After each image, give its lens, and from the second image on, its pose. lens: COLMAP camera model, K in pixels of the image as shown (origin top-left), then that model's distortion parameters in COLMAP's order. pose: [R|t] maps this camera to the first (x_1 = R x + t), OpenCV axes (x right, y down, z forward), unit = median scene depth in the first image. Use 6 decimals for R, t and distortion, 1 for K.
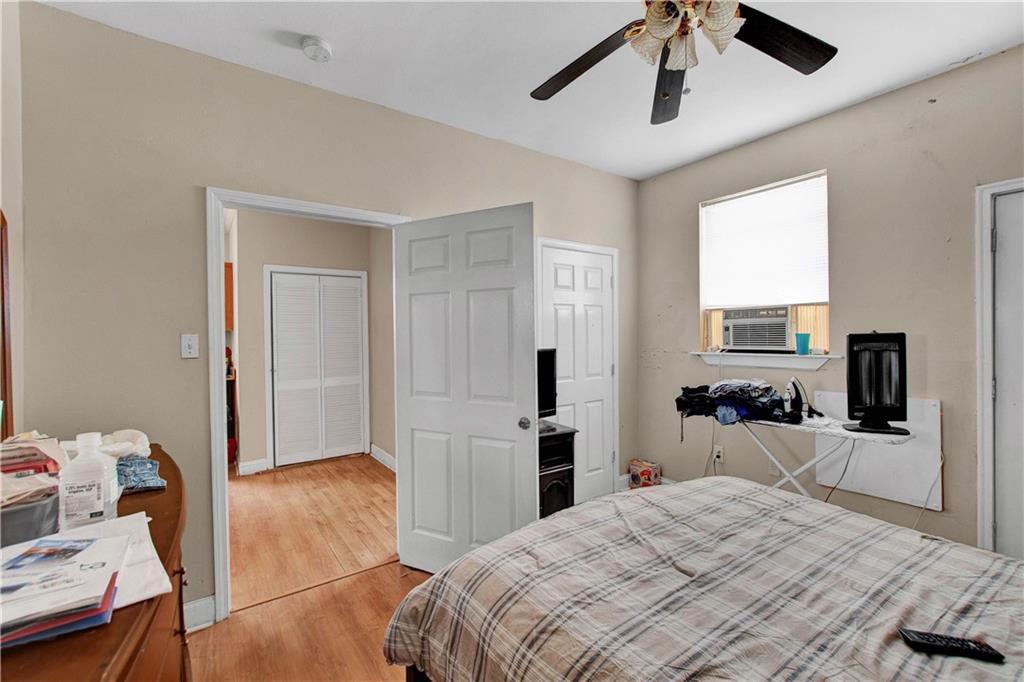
lens RADIAL K [[448.9, 0, 512.7], [0, 448.9, 341.4], [0, 0, 1]] dist [-0.002068, 0.000313]
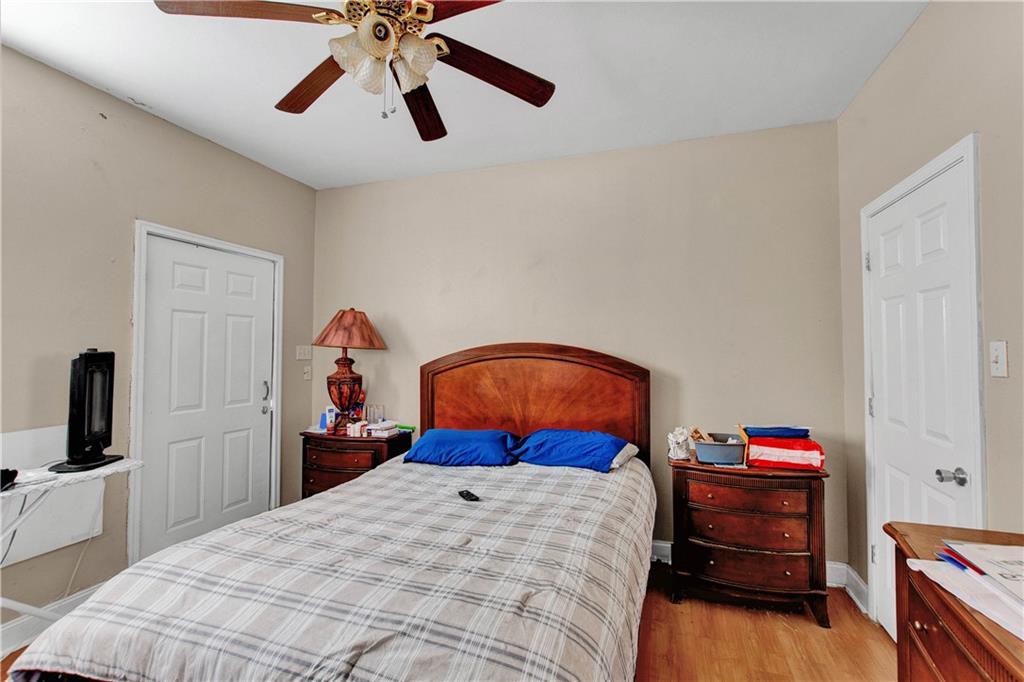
lens RADIAL K [[448.9, 0, 512.0], [0, 448.9, 337.6], [0, 0, 1]] dist [-0.002068, 0.000313]
pose [[-0.611312, 0.035338, 0.790600, -0.503010], [0.013834, 0.999327, -0.033971, -0.006014], [-0.791269, -0.009830, -0.611389, 1.201132]]
